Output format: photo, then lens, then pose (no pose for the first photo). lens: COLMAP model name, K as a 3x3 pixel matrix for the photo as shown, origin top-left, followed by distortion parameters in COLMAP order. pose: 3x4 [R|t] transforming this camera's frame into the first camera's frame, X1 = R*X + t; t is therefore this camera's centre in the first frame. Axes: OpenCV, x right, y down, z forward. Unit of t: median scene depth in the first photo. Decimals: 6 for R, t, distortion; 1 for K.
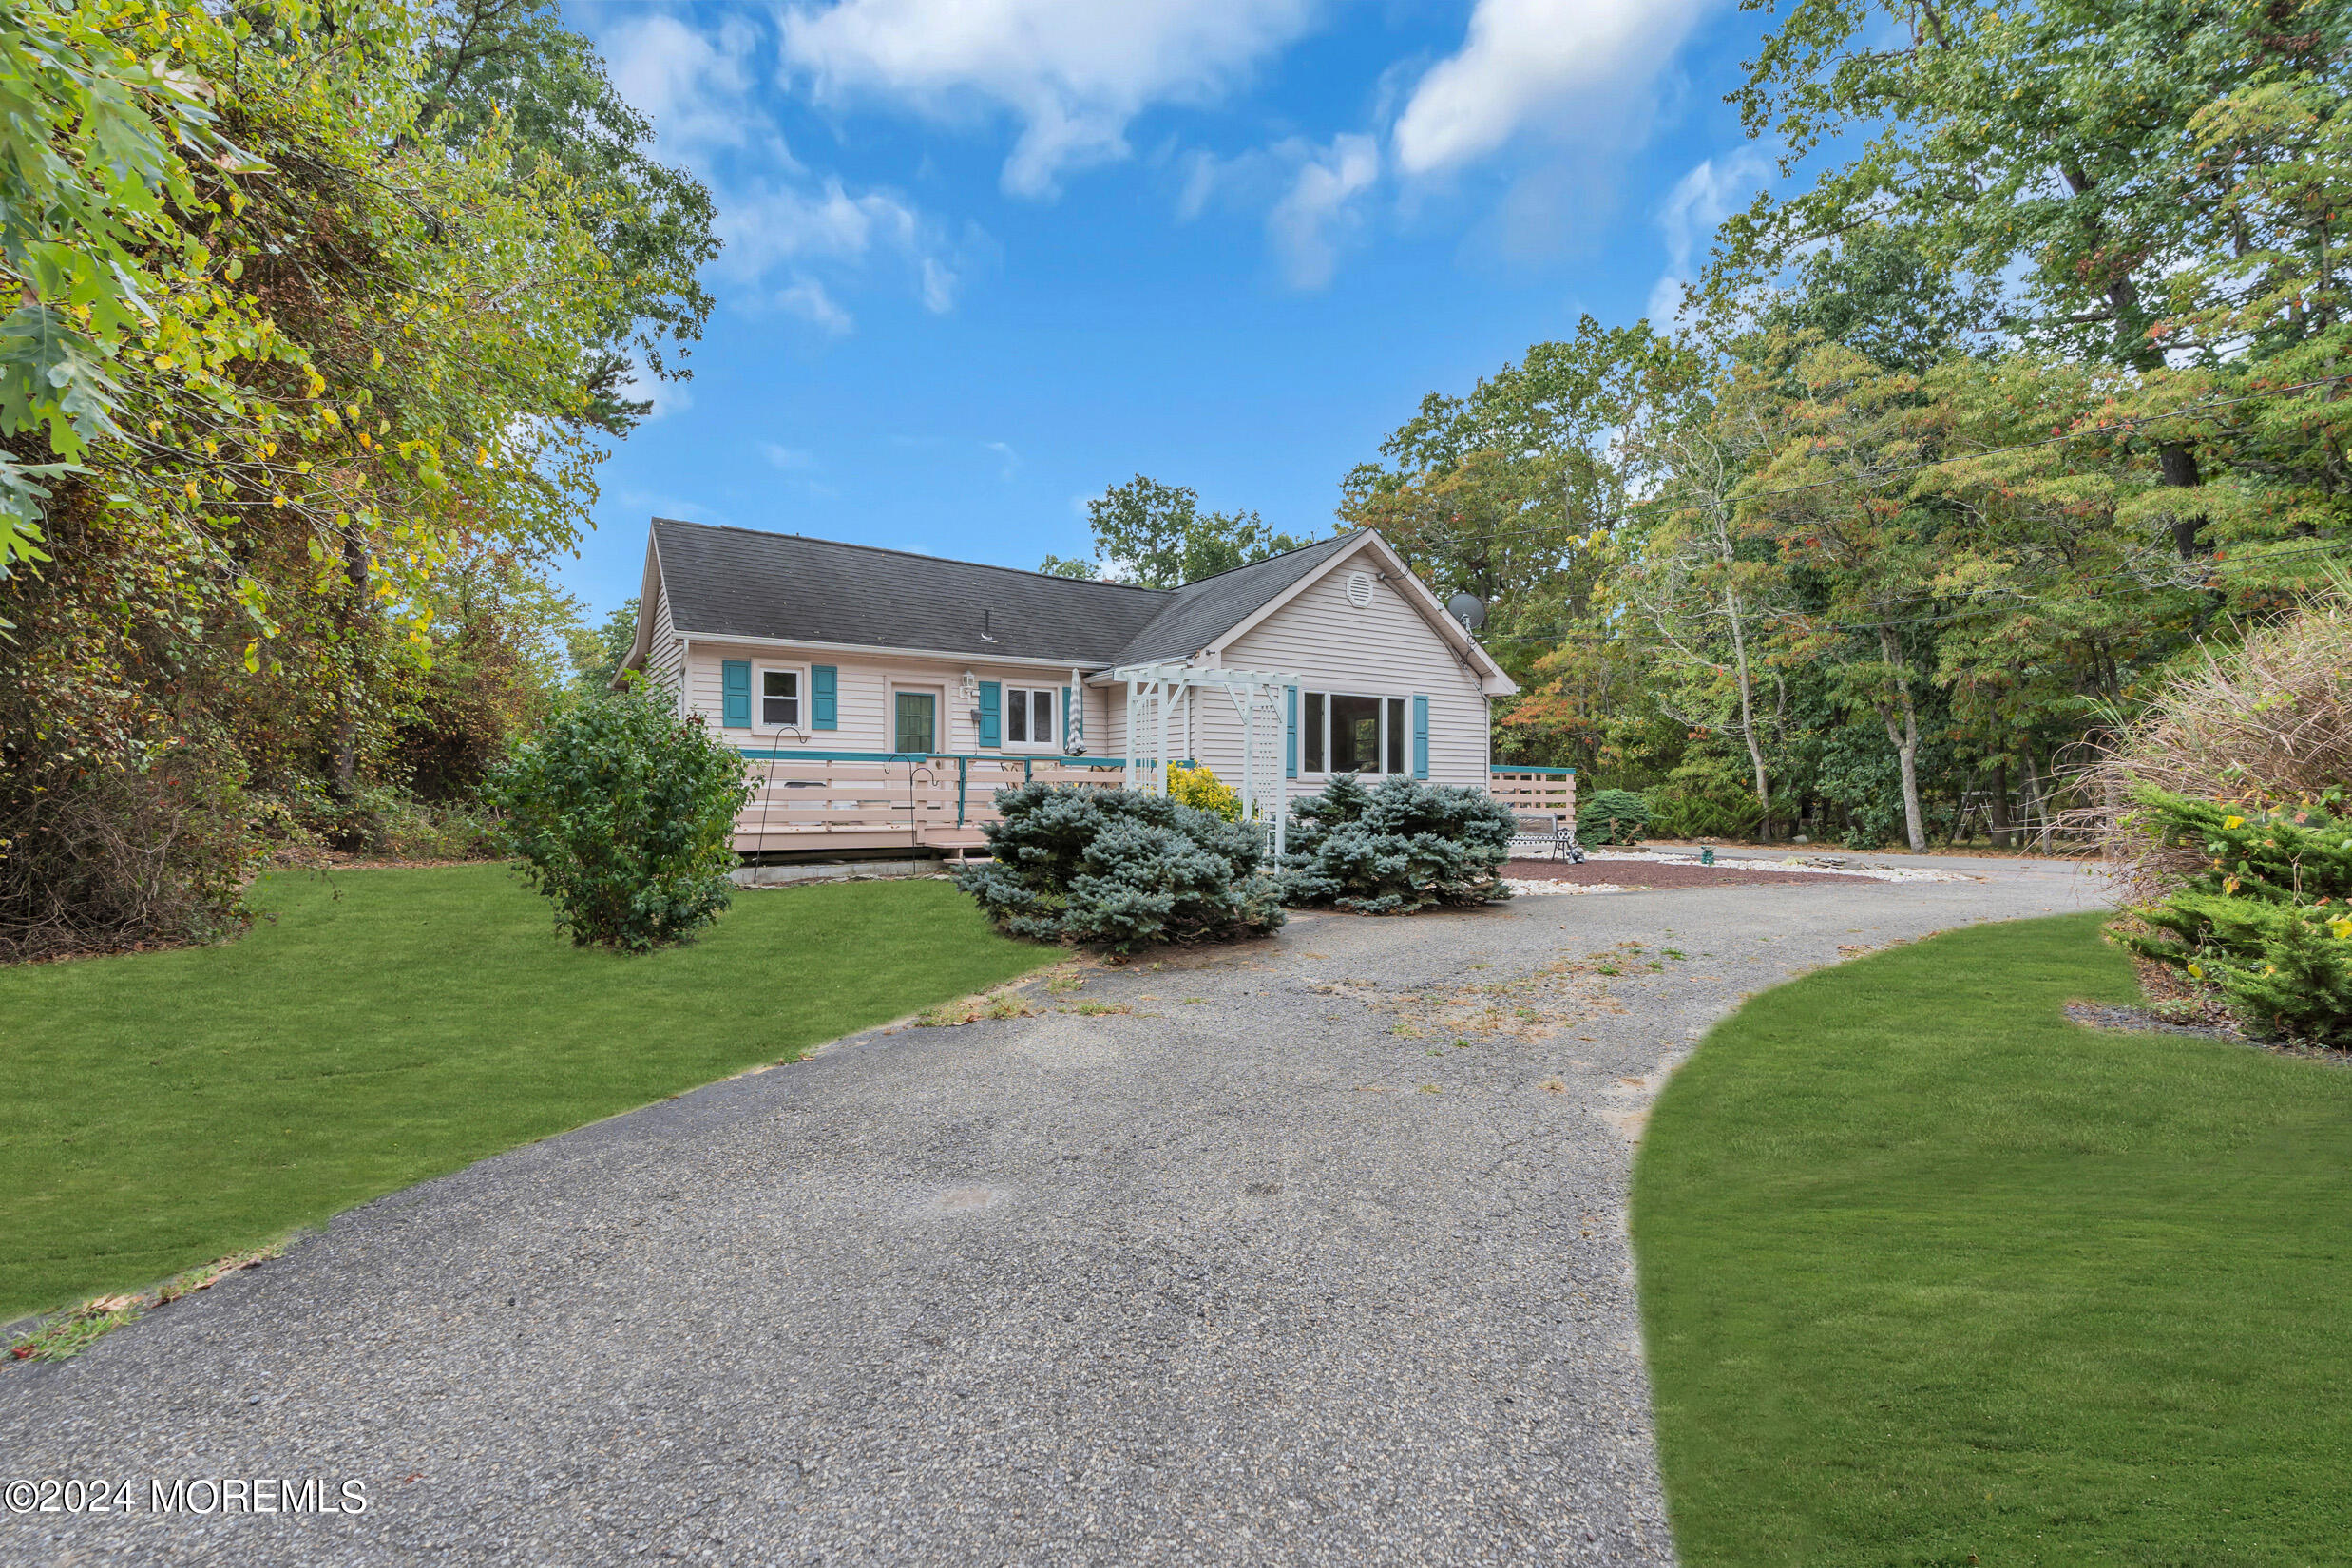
lens RADIAL K [[1088.9, 0, 1172.1], [0, 1088.9, 790.6], [0, 0, 1]] dist [-0.004107, 0.002570]
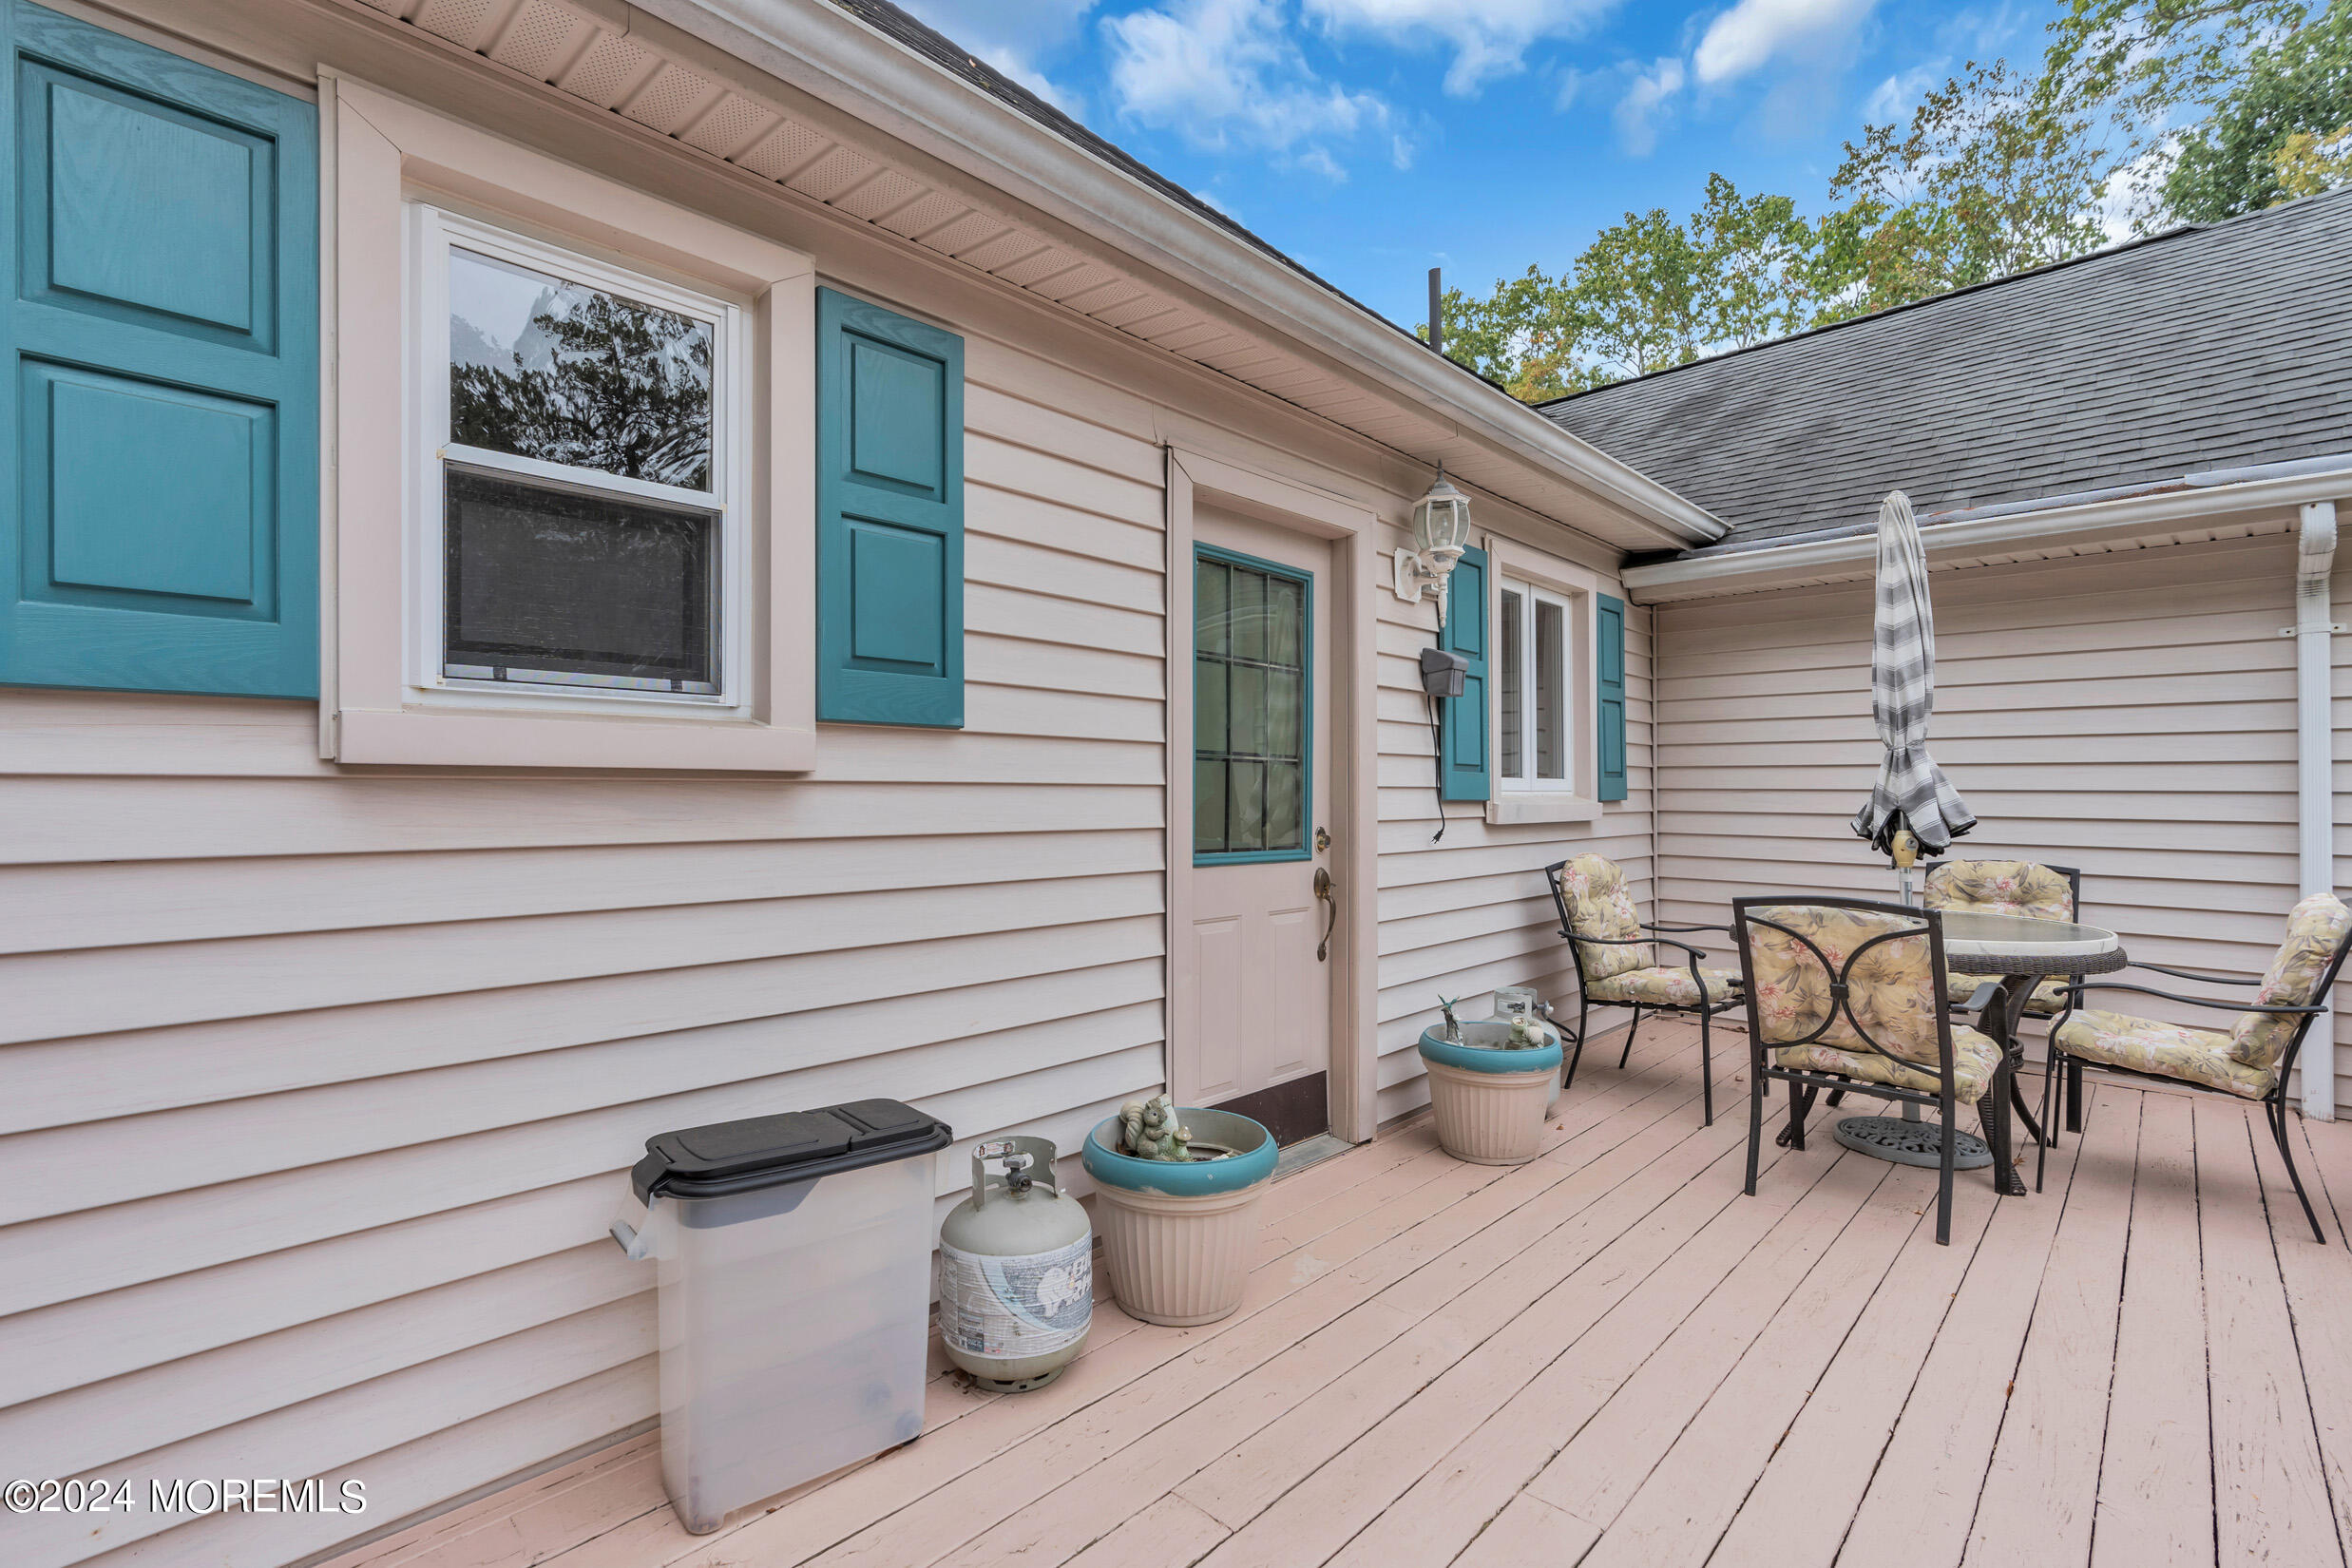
lens RADIAL K [[1067.0, 0, 1181.4], [0, 1067.0, 798.5], [0, 0, 1]] dist [-0.006609, 0.004081]
pose [[0.973764, -0.002010, 0.227551, -0.294962], [-0.000098, 0.999957, 0.009256, -0.044050], [-0.227559, -0.009035, 0.973722, 0.790641]]
